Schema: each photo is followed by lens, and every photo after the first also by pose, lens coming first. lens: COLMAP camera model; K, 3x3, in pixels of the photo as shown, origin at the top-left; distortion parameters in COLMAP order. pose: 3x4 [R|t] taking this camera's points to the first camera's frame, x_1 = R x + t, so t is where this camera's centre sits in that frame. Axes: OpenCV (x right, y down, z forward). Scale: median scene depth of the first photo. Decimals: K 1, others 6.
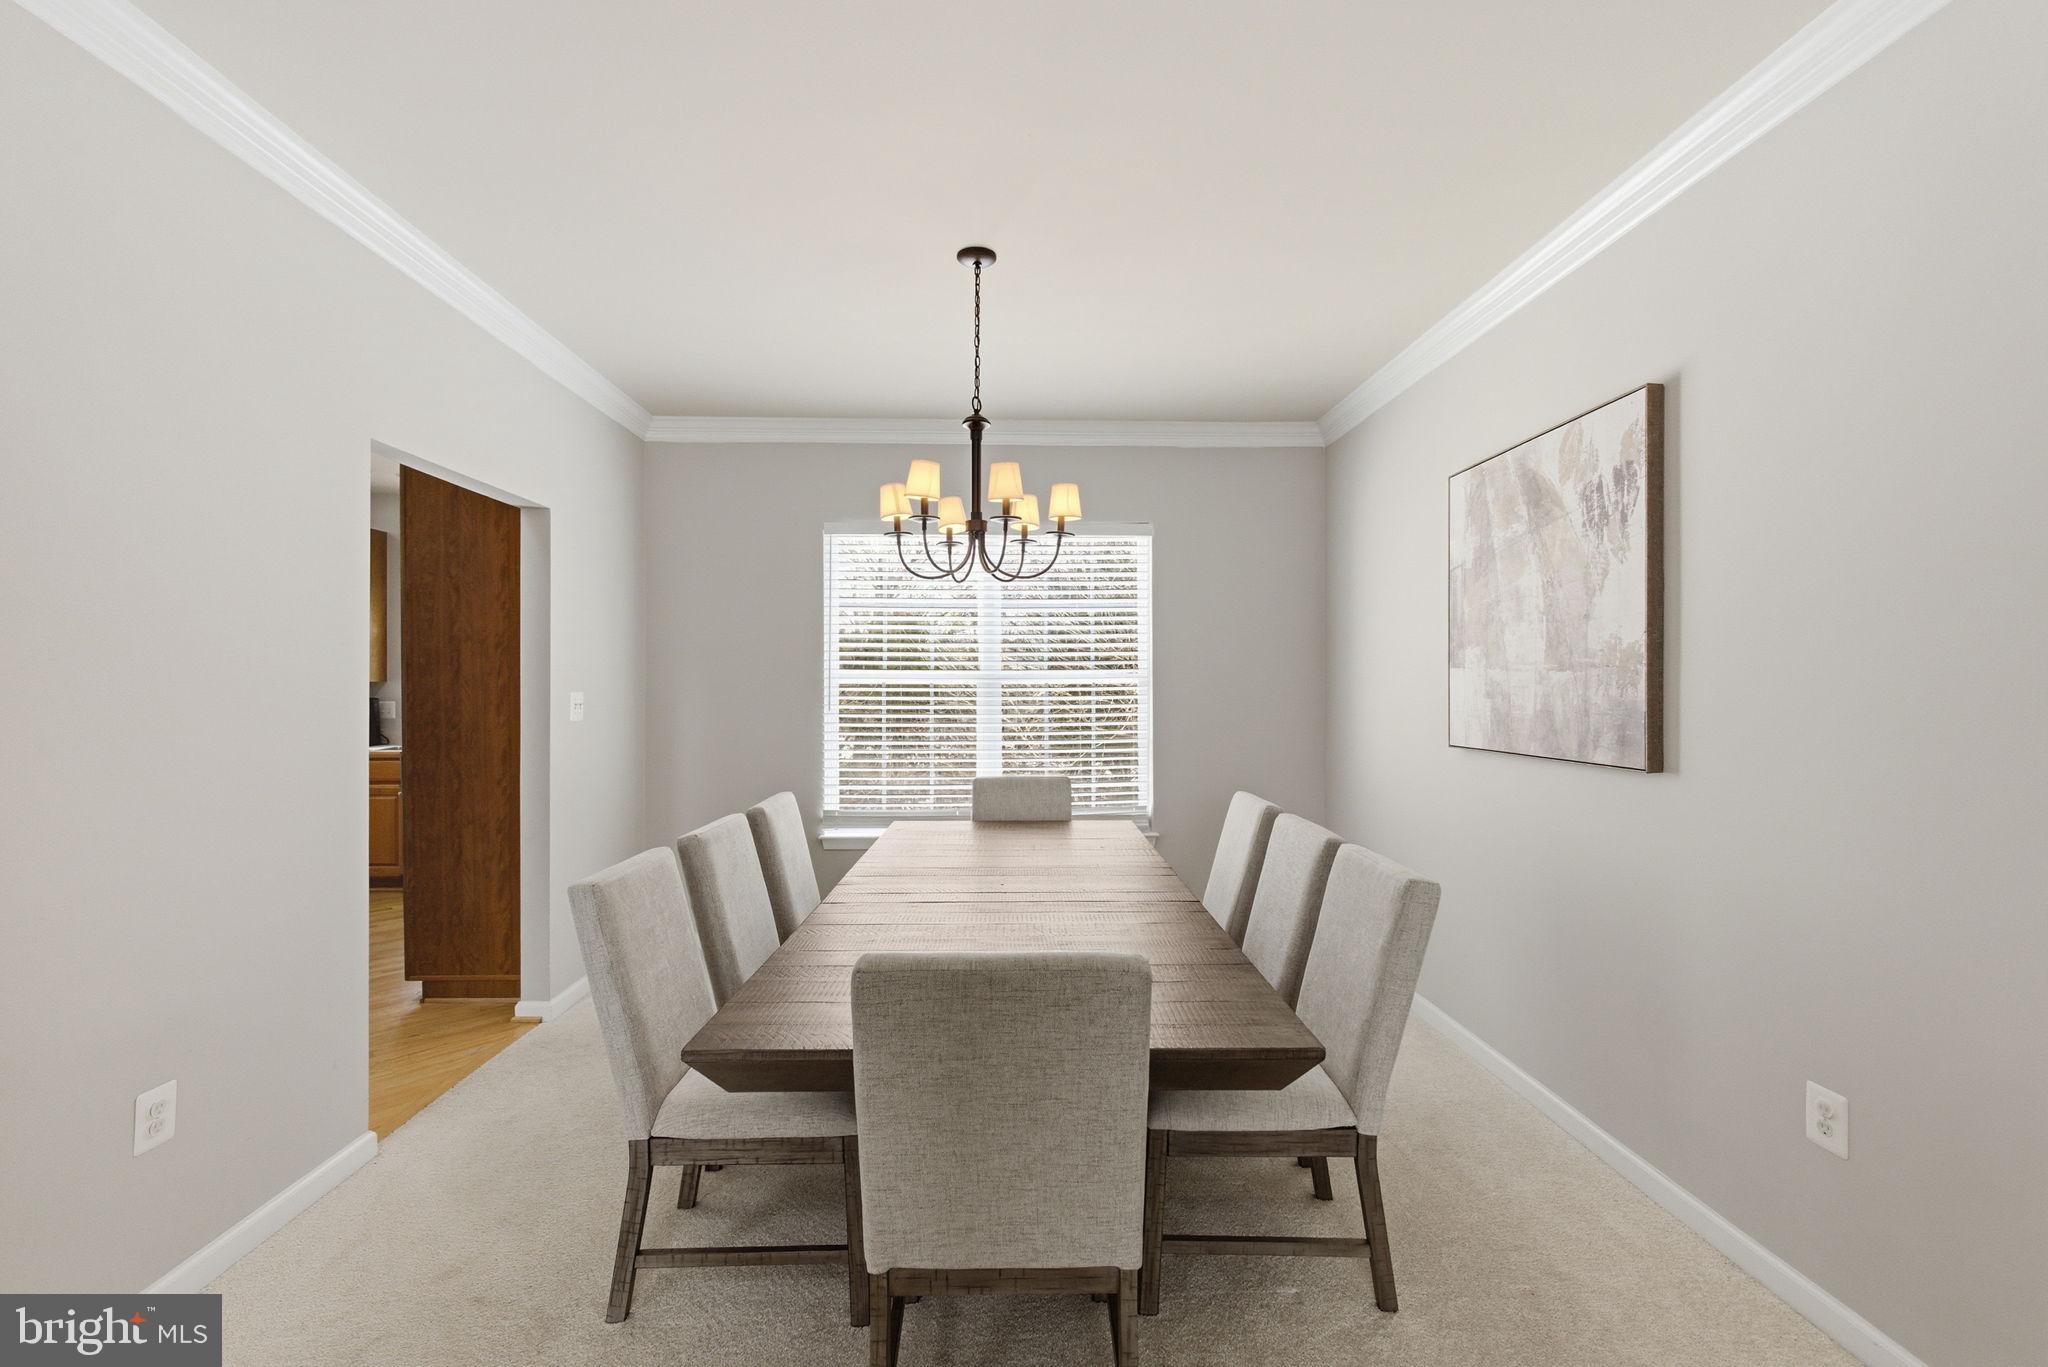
lens RADIAL K [[889.6, 0, 1022.4], [0, 889.6, 685.5], [0, 0, 1]] dist [-0.003890, 0.000238]
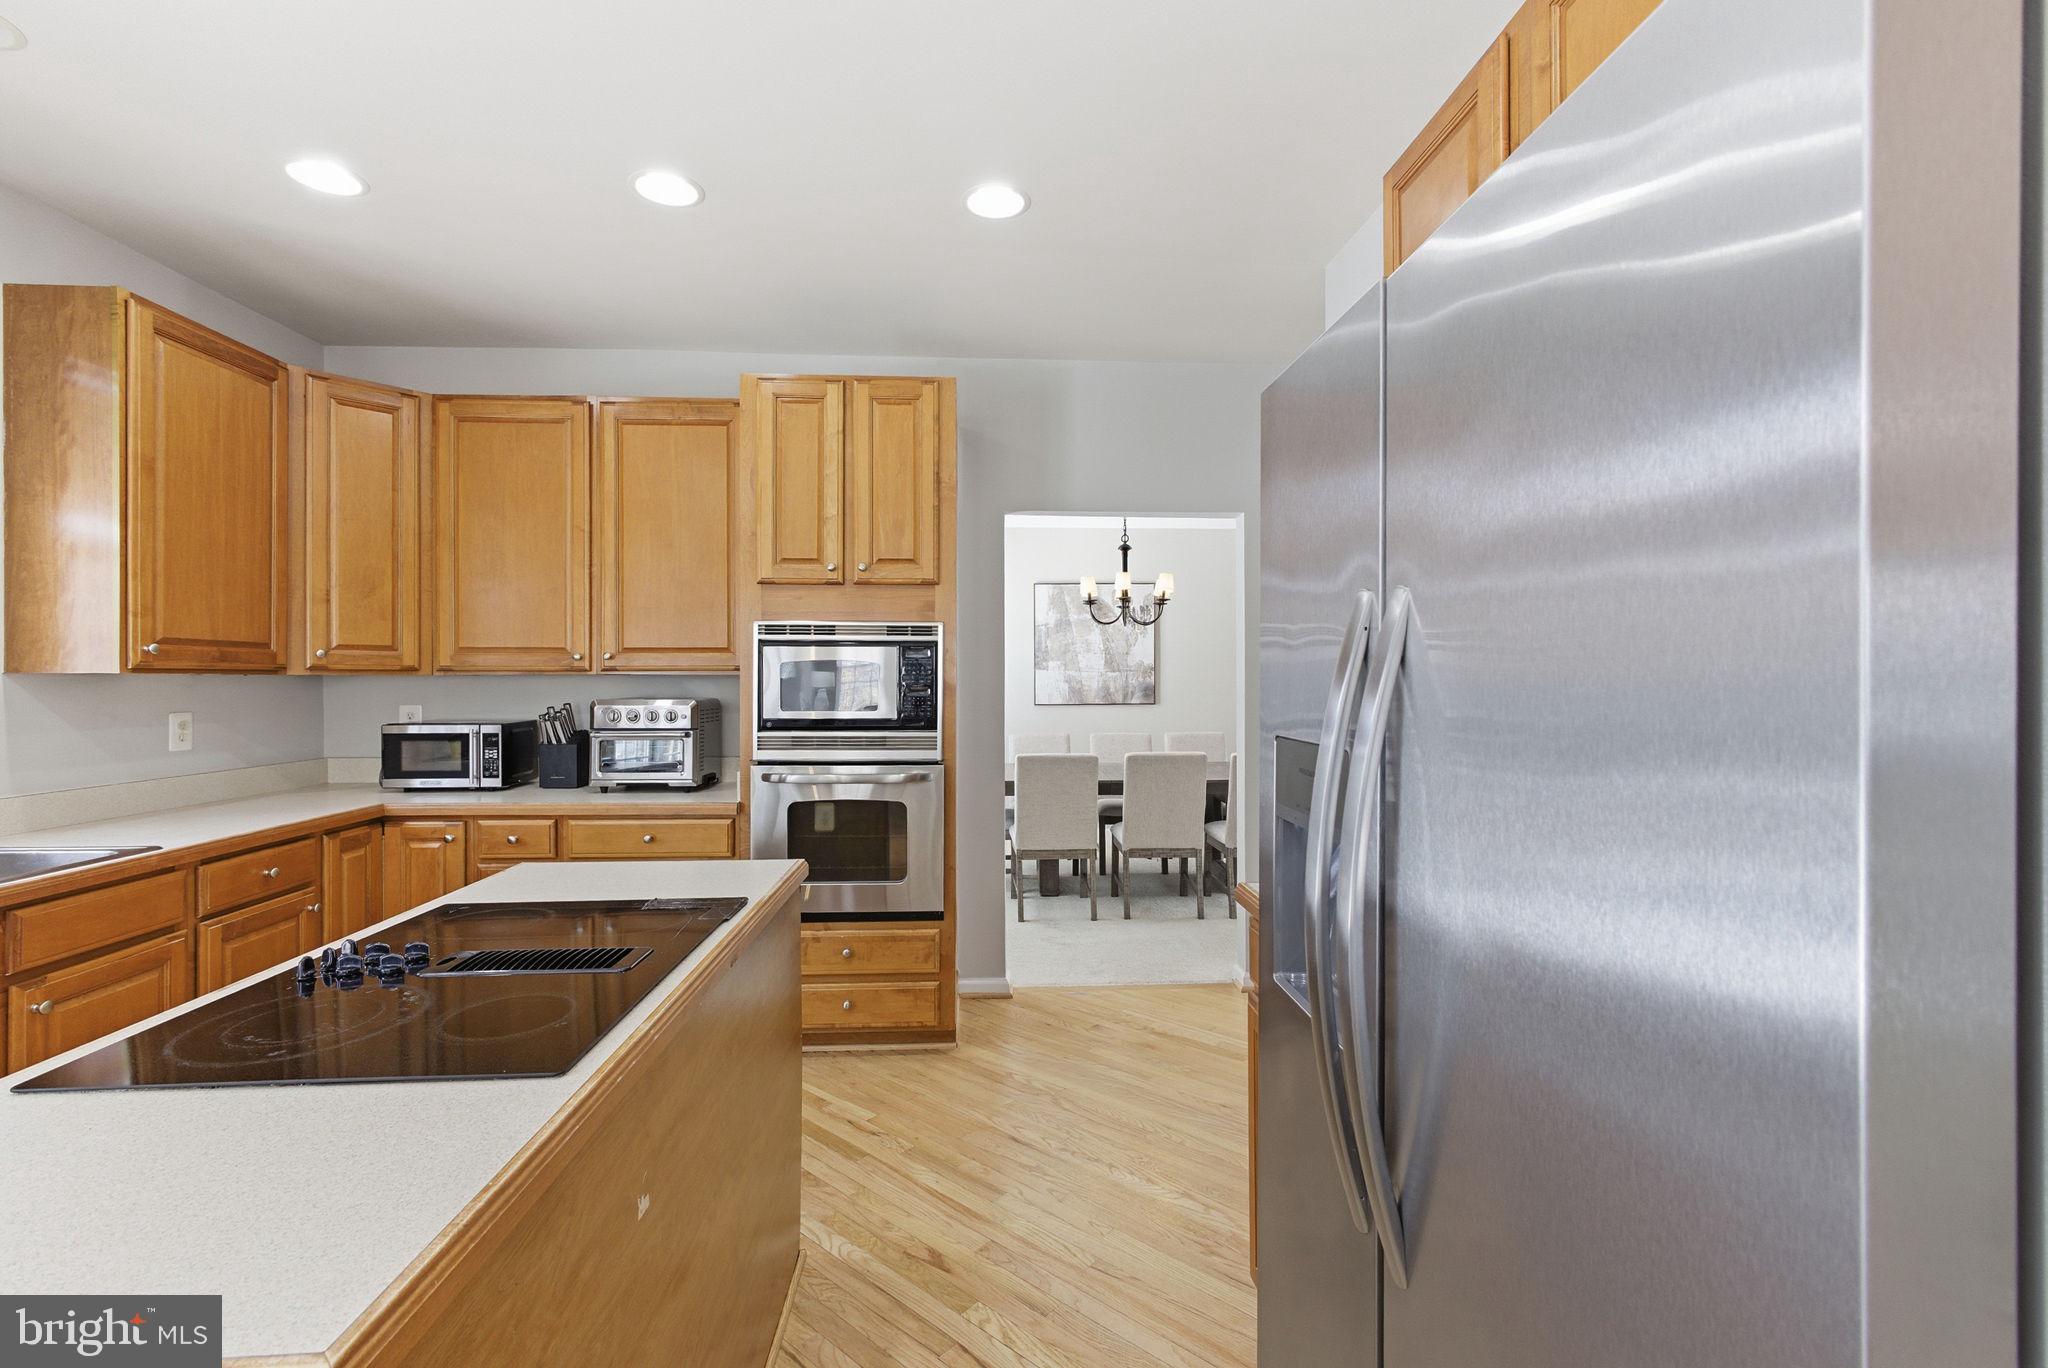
lens RADIAL K [[897.3, 0, 1029.6], [0, 897.3, 681.2], [0, 0, 1]] dist [-0.015519, 0.000134]
pose [[-0.034766, -0.001610, 0.999394, -2.177179], [0.001260, 0.999998, 0.001655, 0.006505], [-0.999395, 0.001317, -0.034764, 1.353335]]
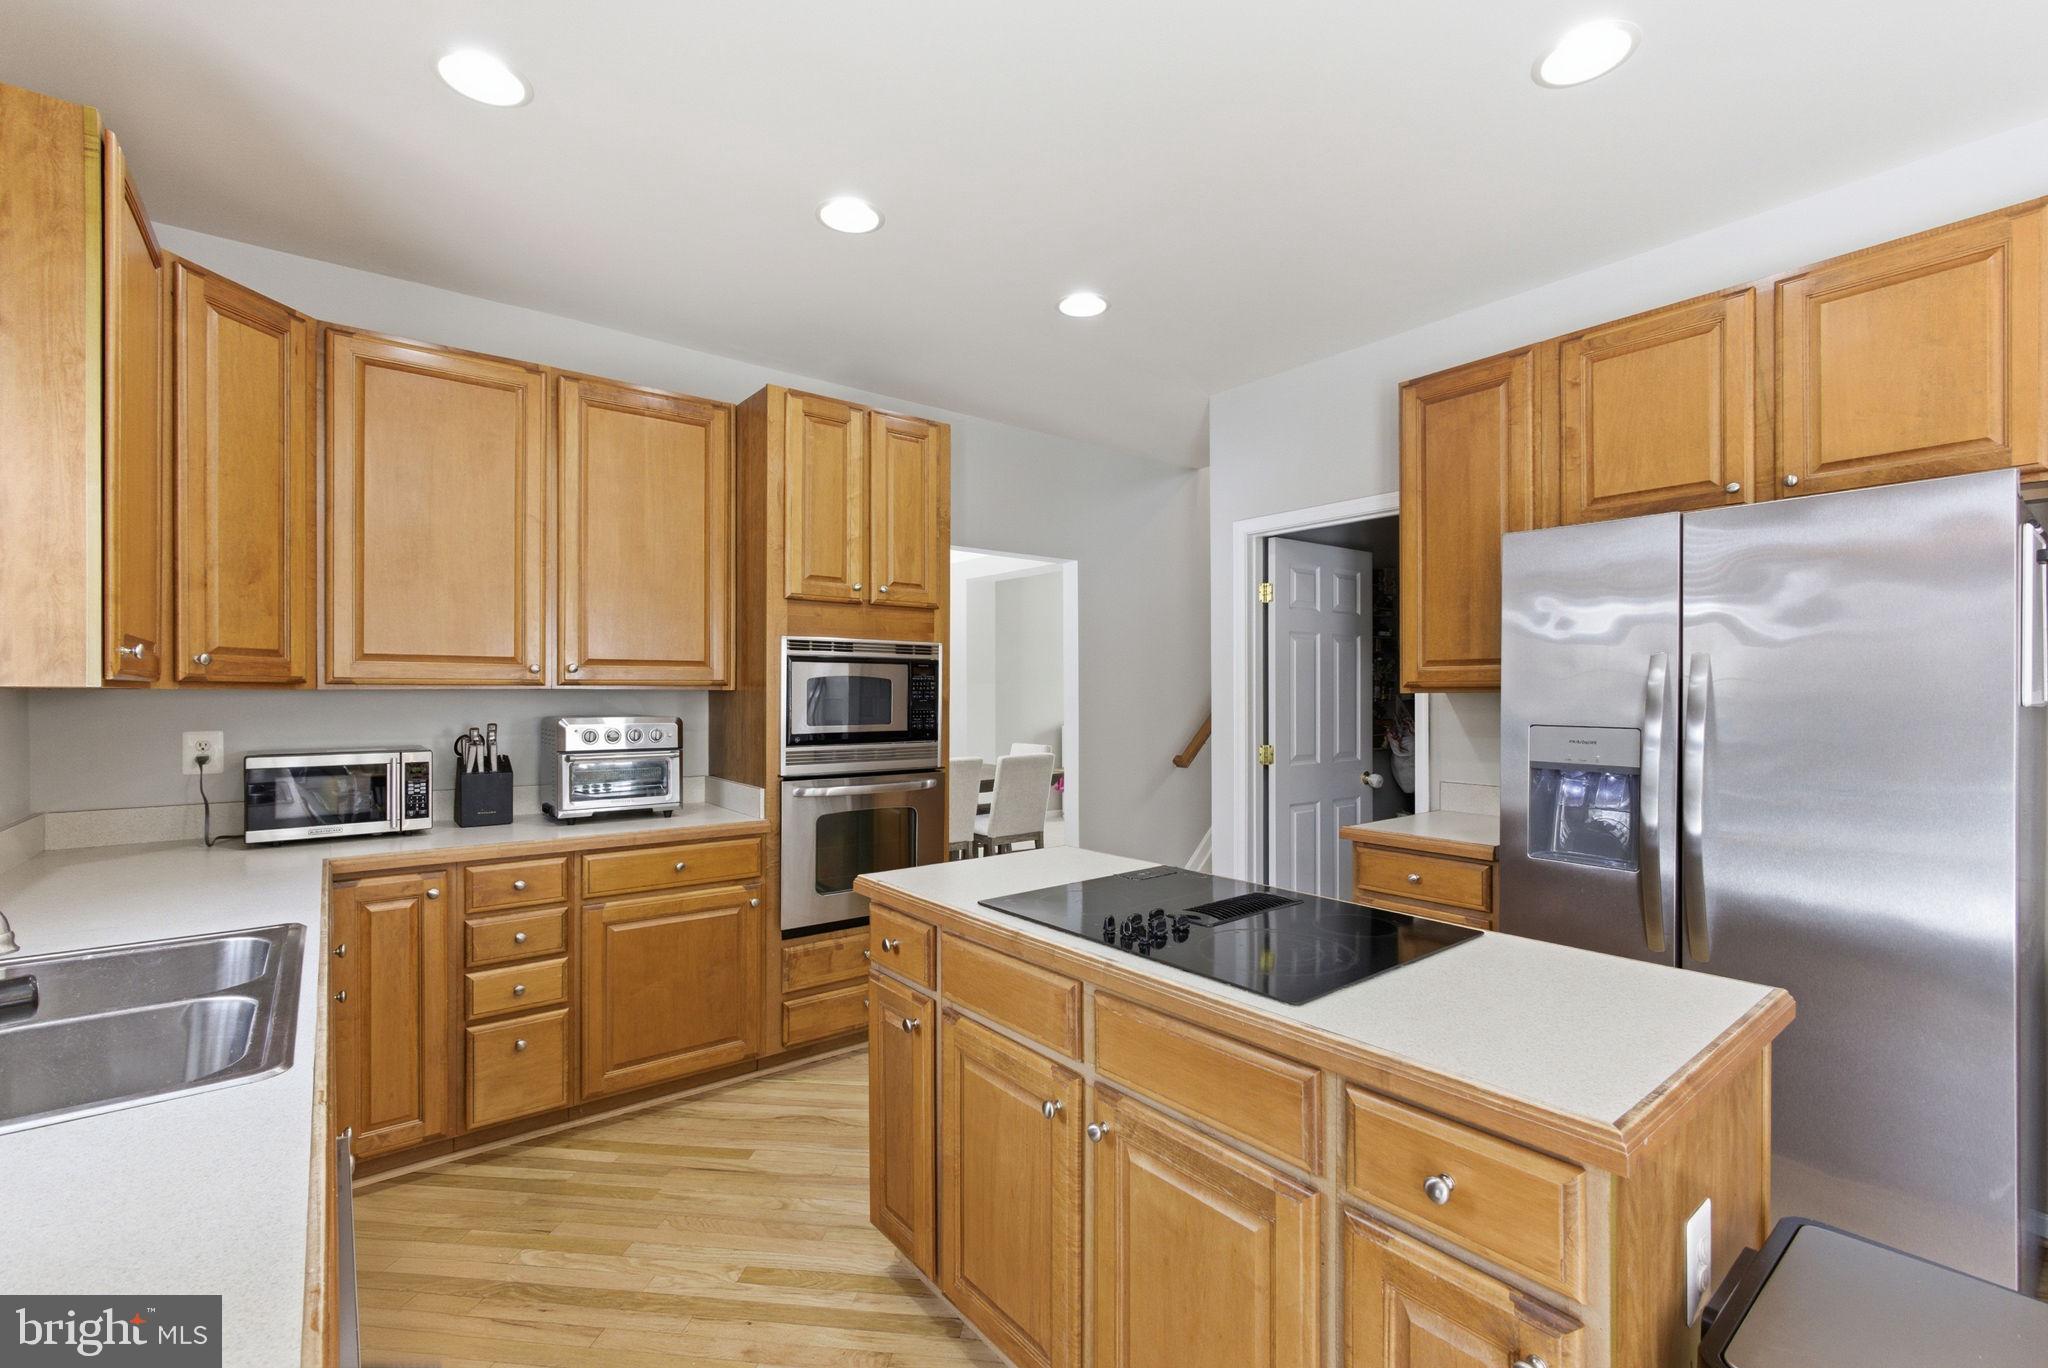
lens RADIAL K [[889.6, 0, 1022.4], [0, 889.6, 686.0], [0, 0, 1]] dist [-0.003890, 0.000238]
pose [[-0.595796, 0.006375, 0.803111, -2.103544], [0.001412, 0.999975, -0.006890, 0.002777], [-0.803135, -0.002971, -0.595790, 2.141618]]
